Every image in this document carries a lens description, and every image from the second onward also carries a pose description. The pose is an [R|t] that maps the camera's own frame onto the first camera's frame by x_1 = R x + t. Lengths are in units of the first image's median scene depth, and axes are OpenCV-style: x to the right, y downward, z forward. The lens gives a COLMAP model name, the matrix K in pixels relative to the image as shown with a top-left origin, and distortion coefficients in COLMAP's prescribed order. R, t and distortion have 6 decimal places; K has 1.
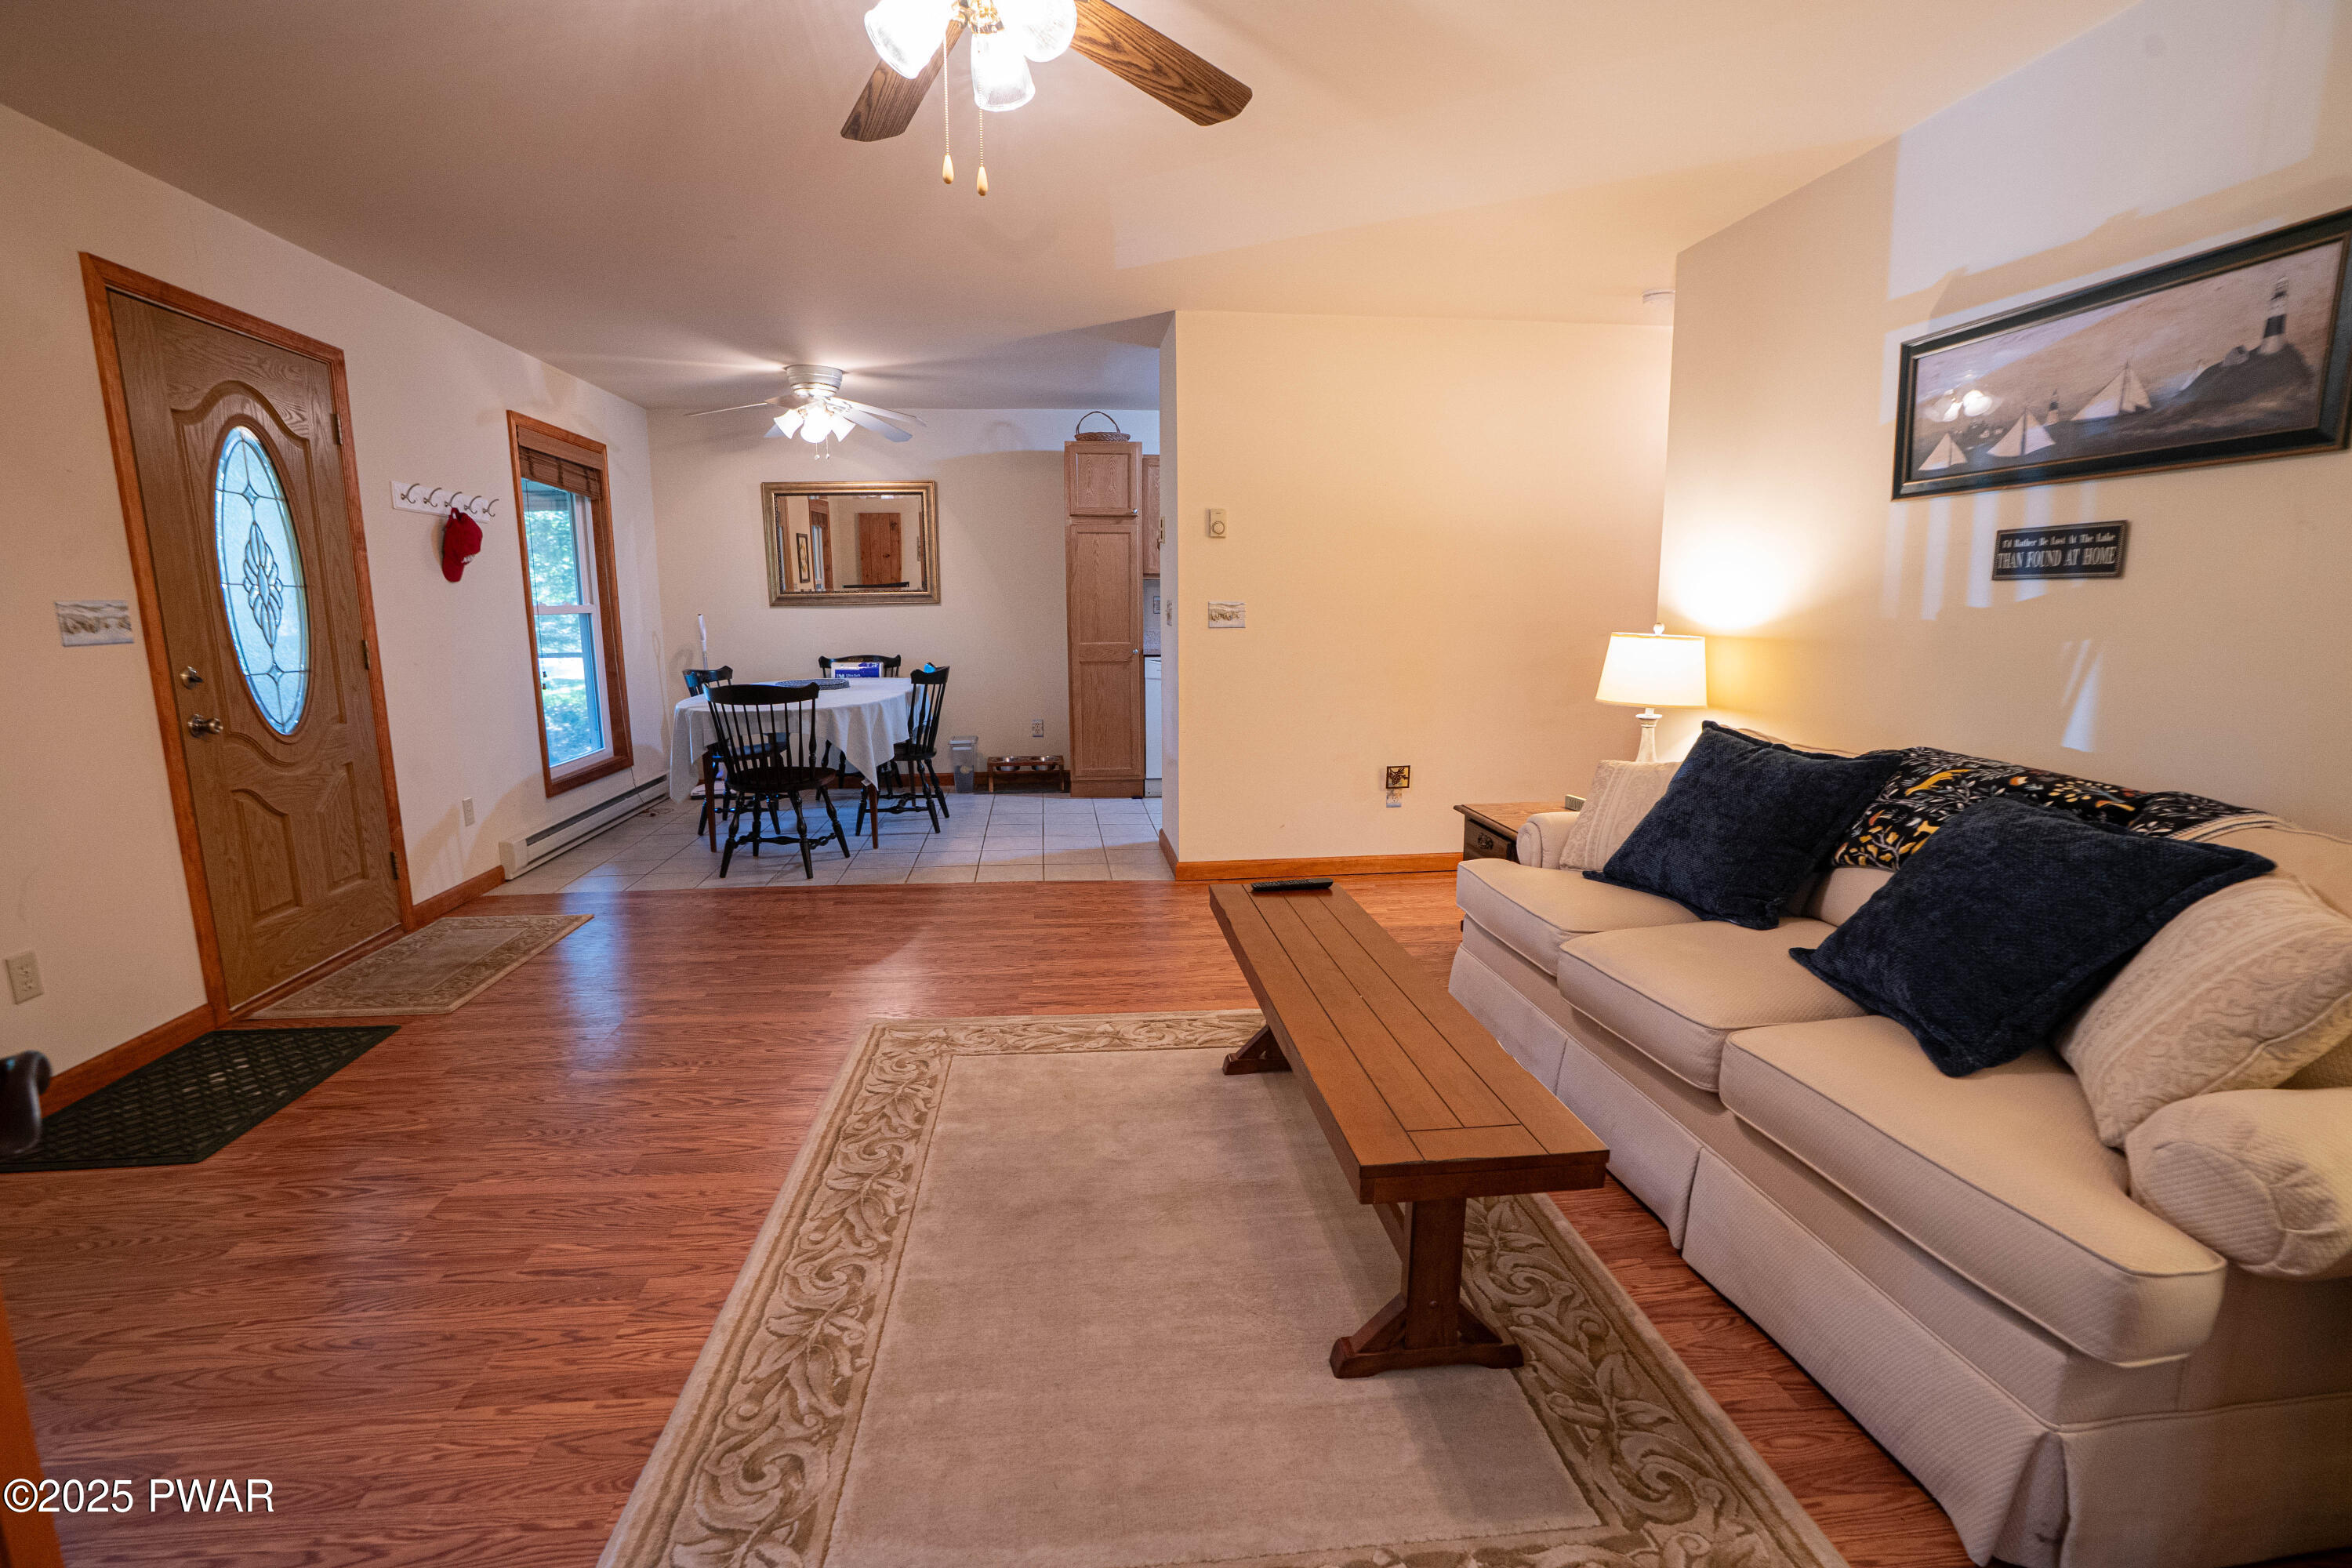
lens RADIAL K [[1094.4, 0, 1175.8], [0, 1094.4, 793.2], [0, 0, 1]] dist [-0.073133, 0.031529]
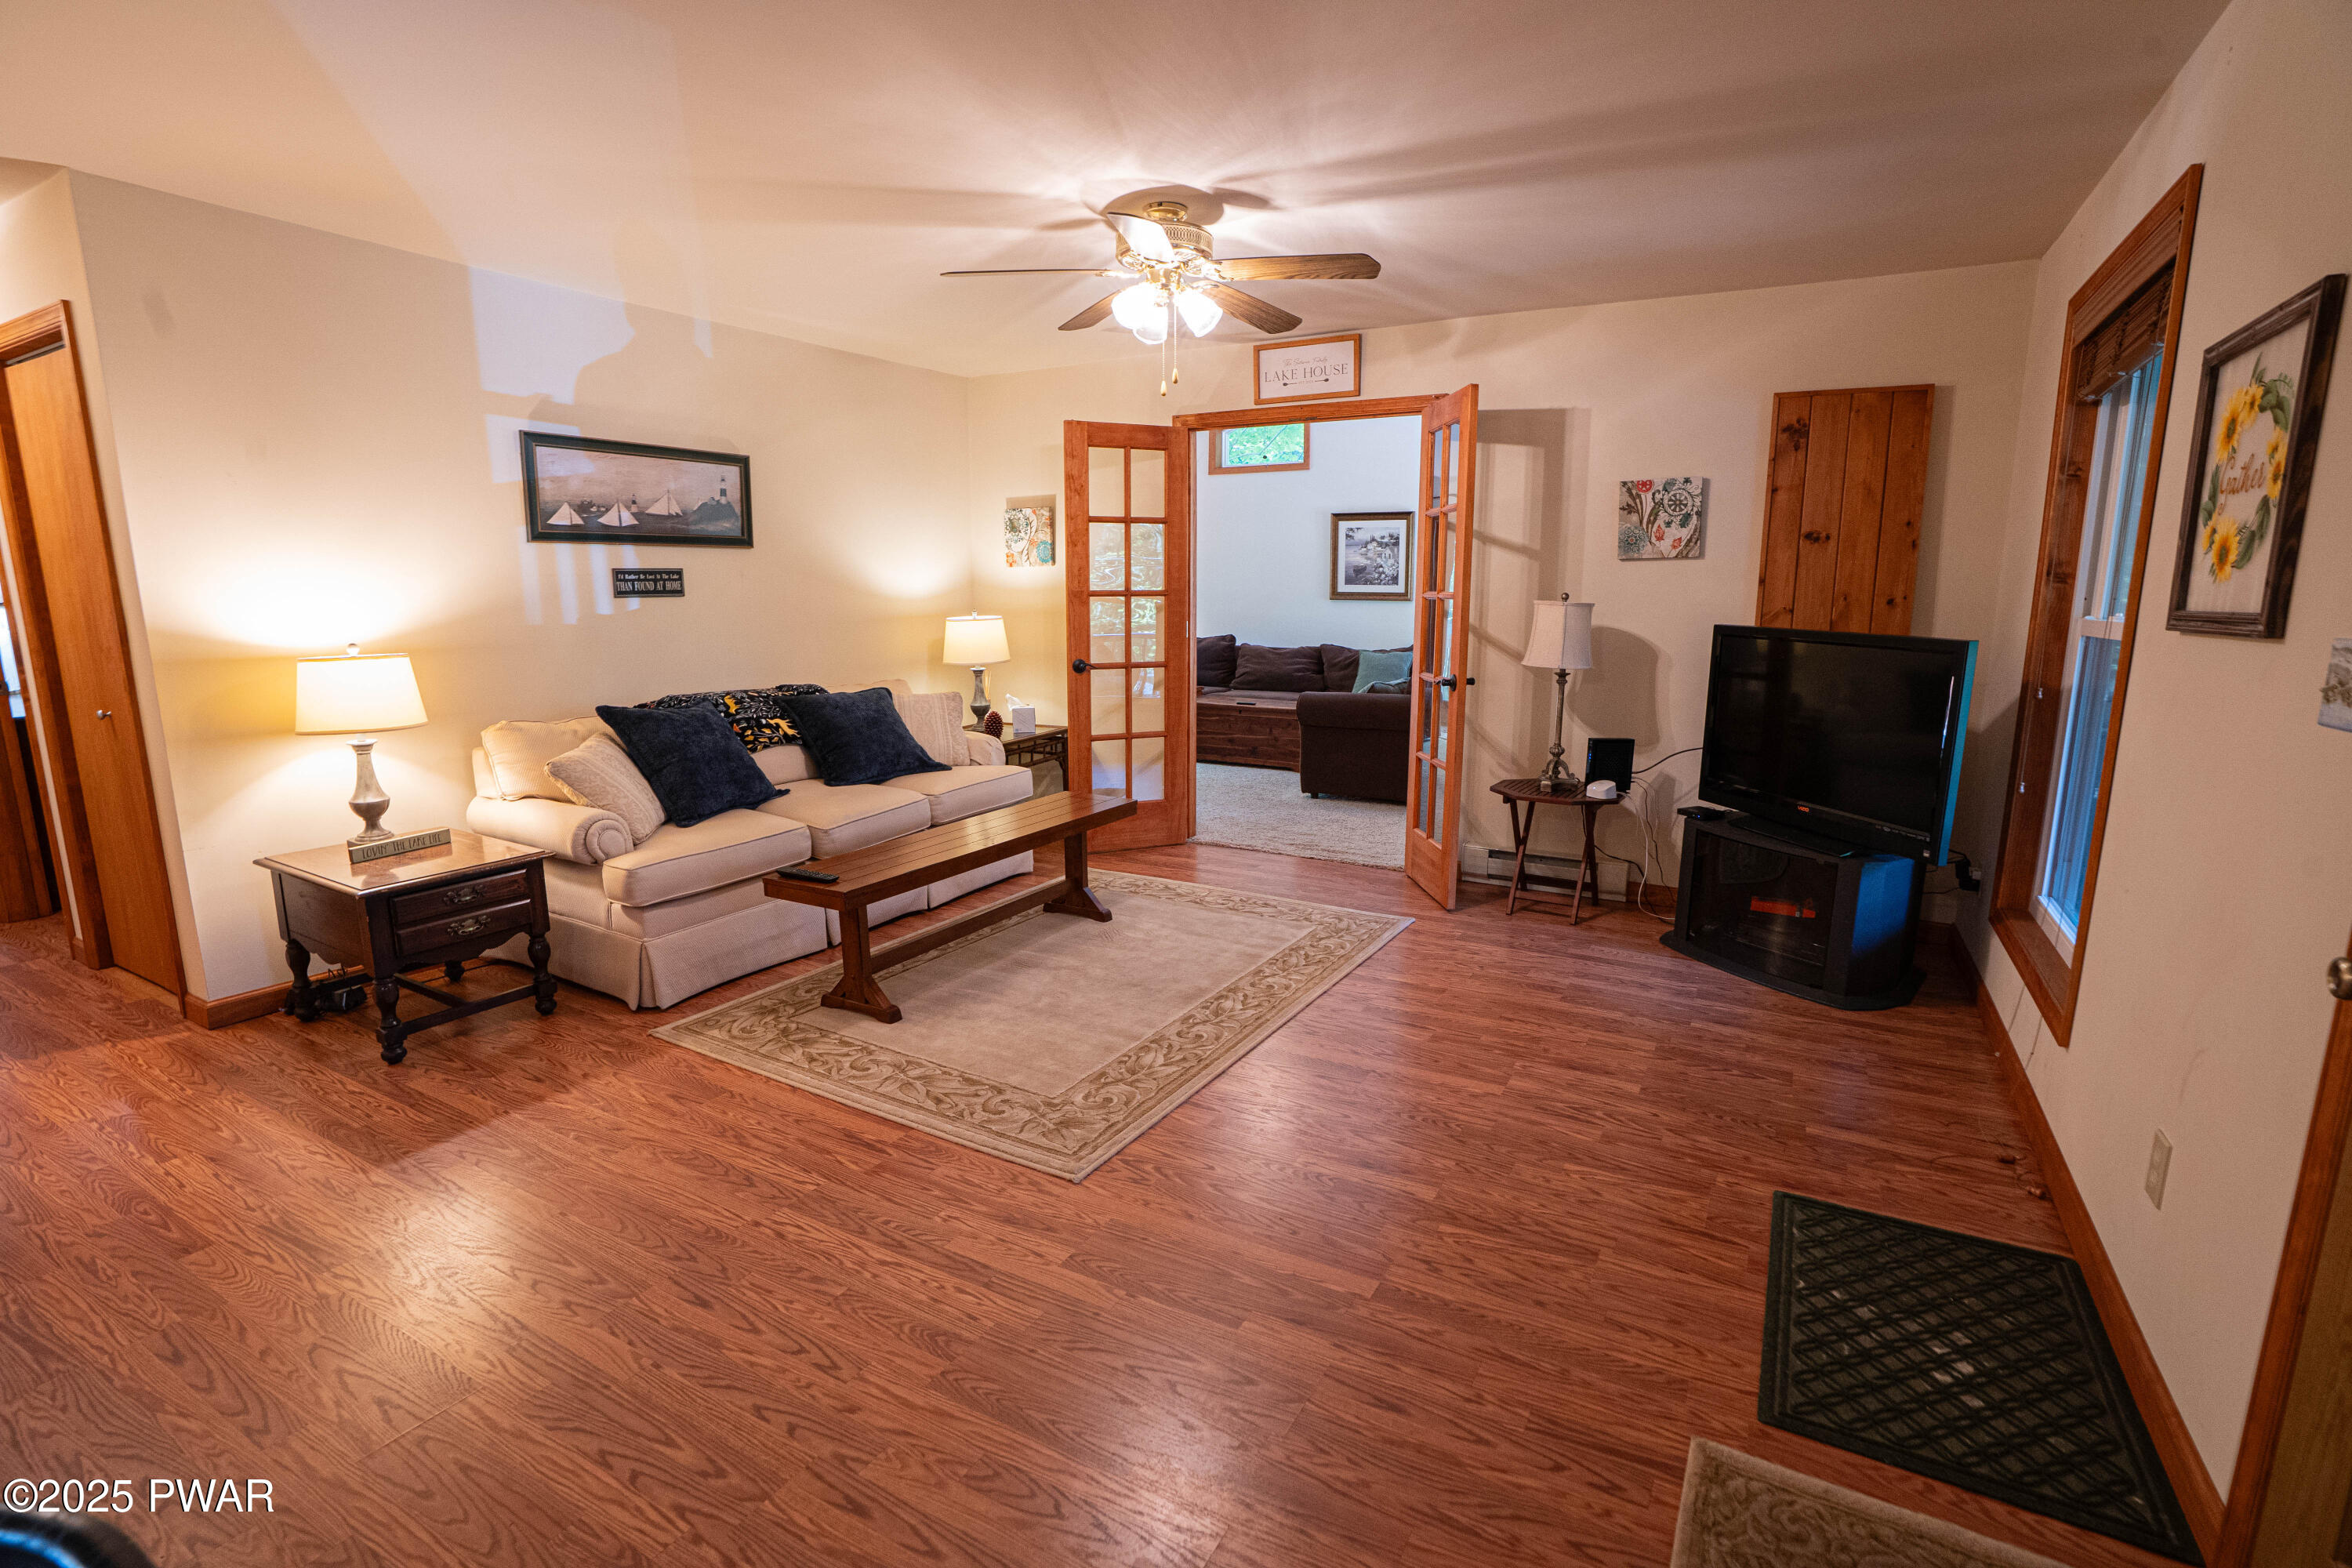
lens RADIAL K [[1094.7, 0, 1176.0], [0, 1094.7, 784.0], [0, 0, 1]] dist [-0.075970, 0.034529]
pose [[-0.805719, -0.100044, 0.583788, -1.016843], [0.108359, 0.944099, 0.311343, -0.373049], [-0.582302, 0.314114, -0.749838, 1.940020]]
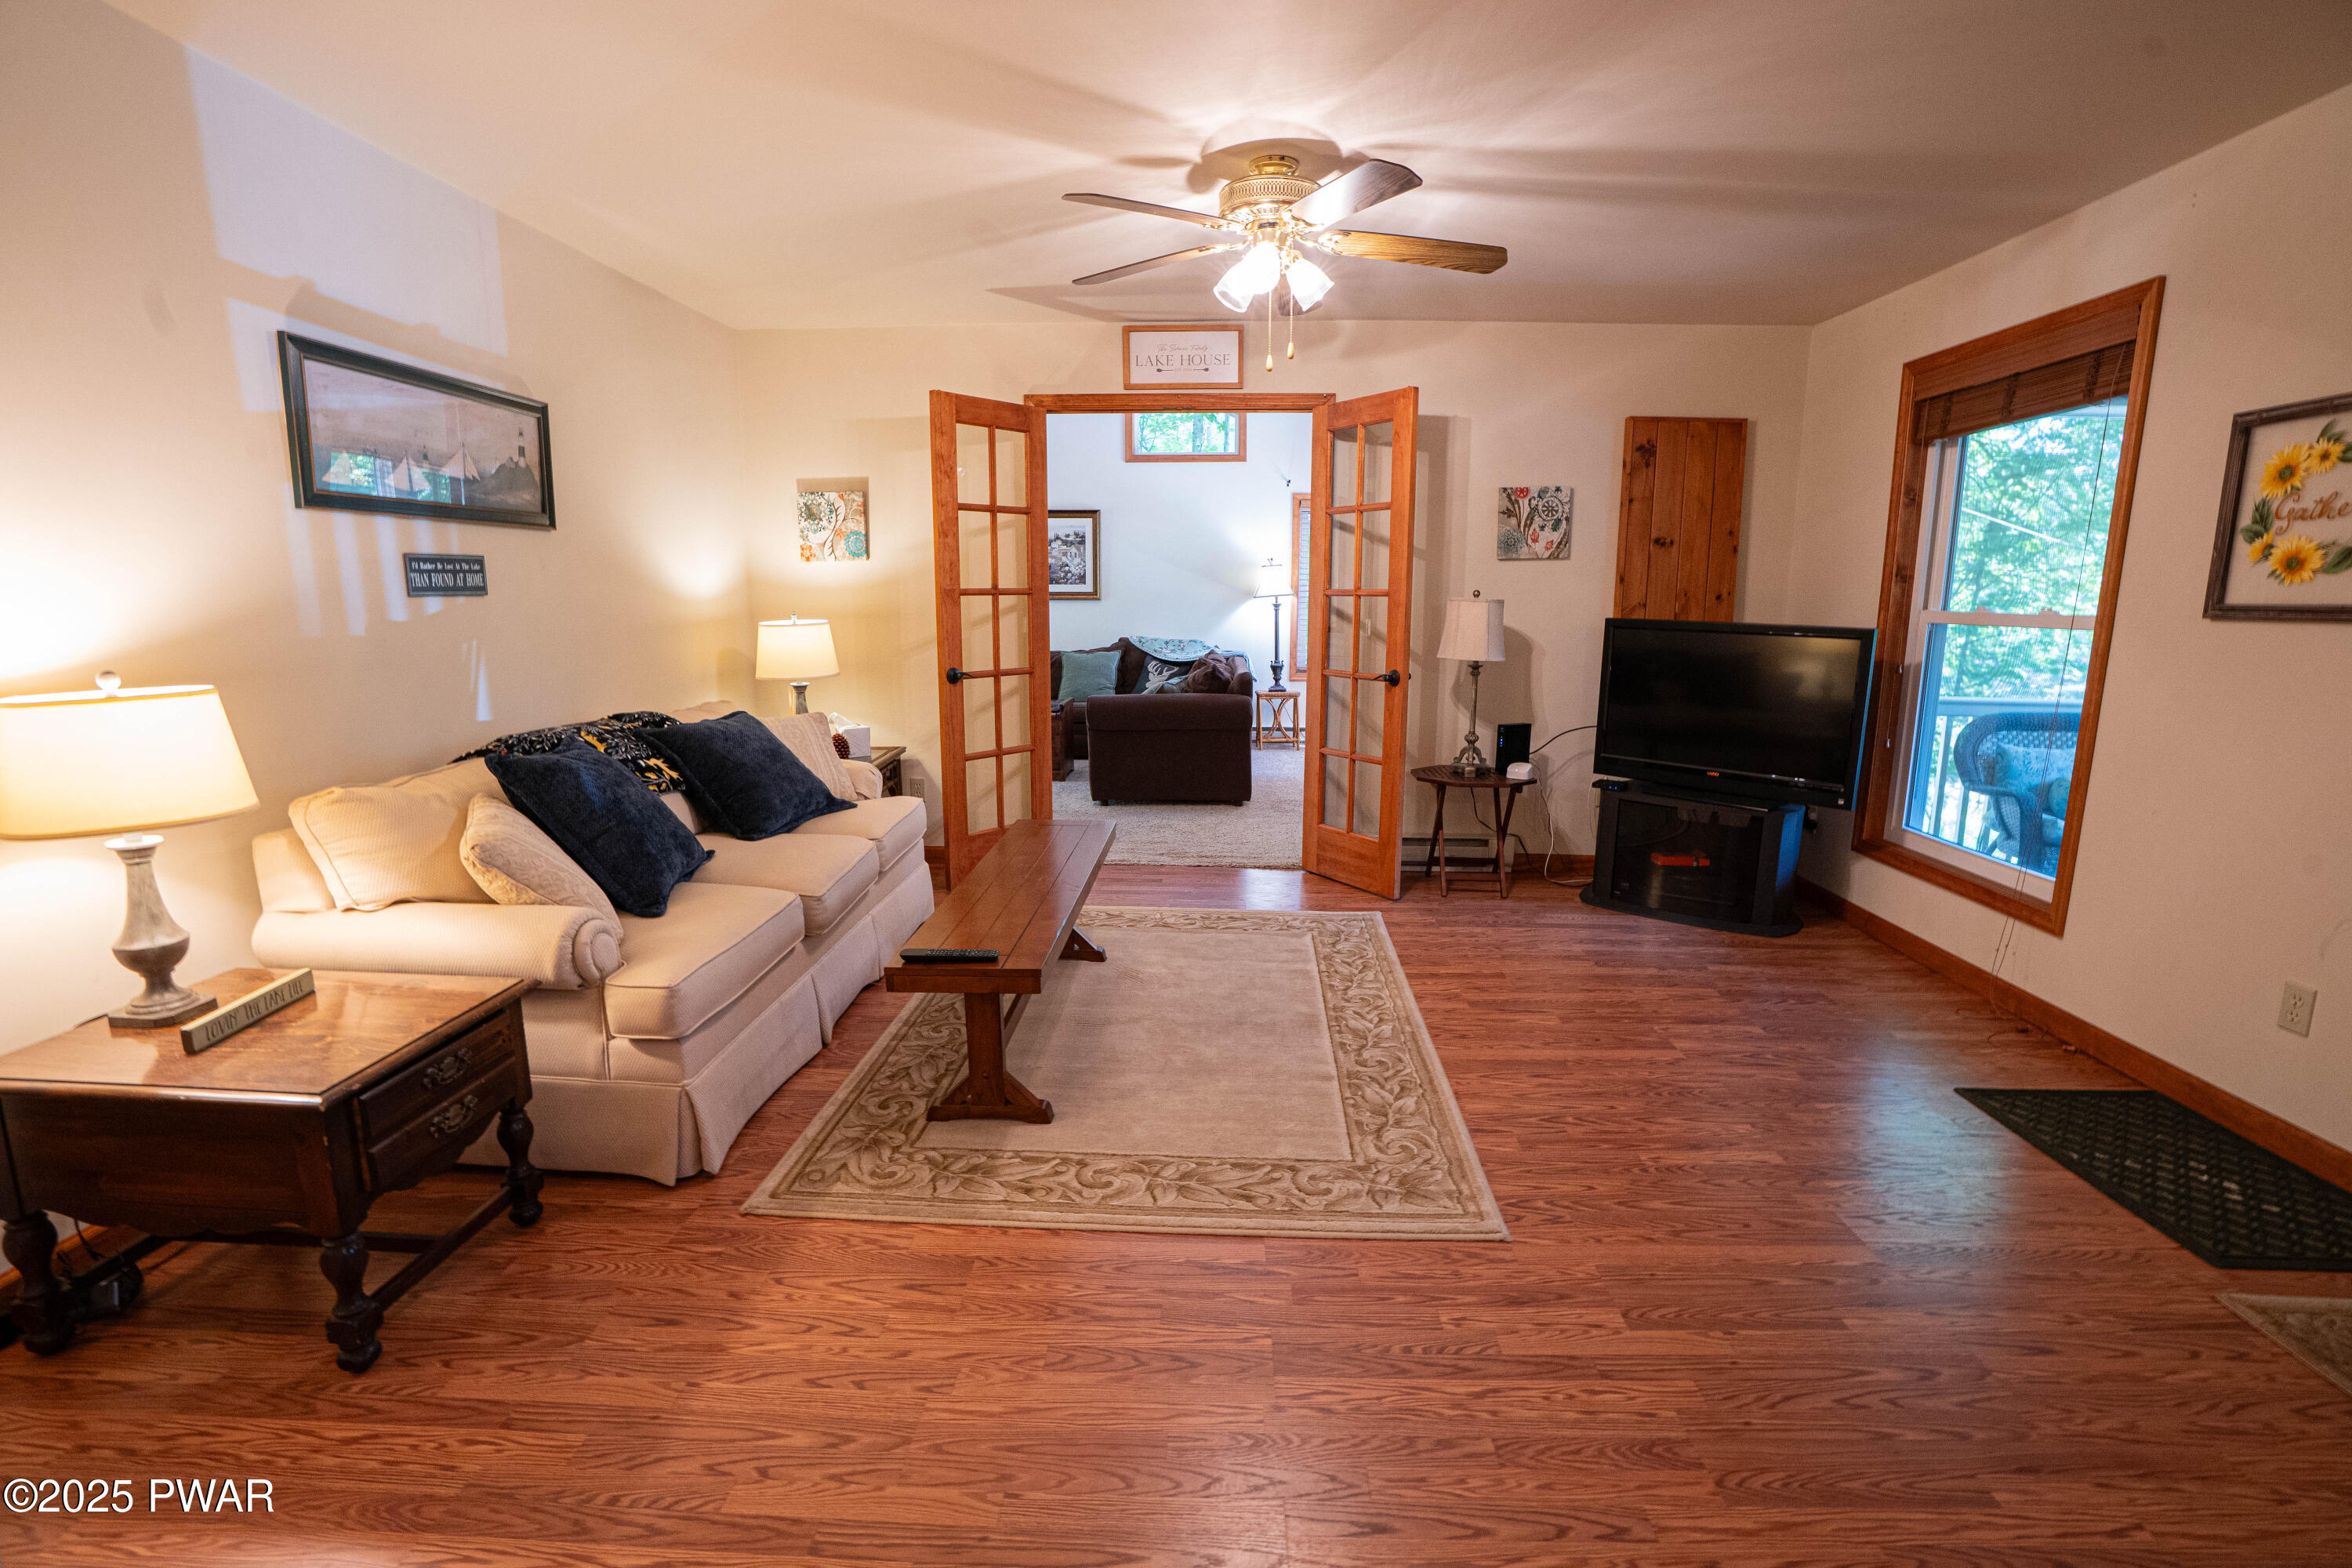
lens RADIAL K [[1094.4, 0, 1175.8], [0, 1094.4, 793.2], [0, 0, 1]] dist [-0.073133, 0.031529]
pose [[-0.987973, -0.025392, 0.152528, -0.235472], [0.030085, 0.936008, 0.350692, -0.397379], [-0.151673, 0.351063, -0.923986, 2.102111]]
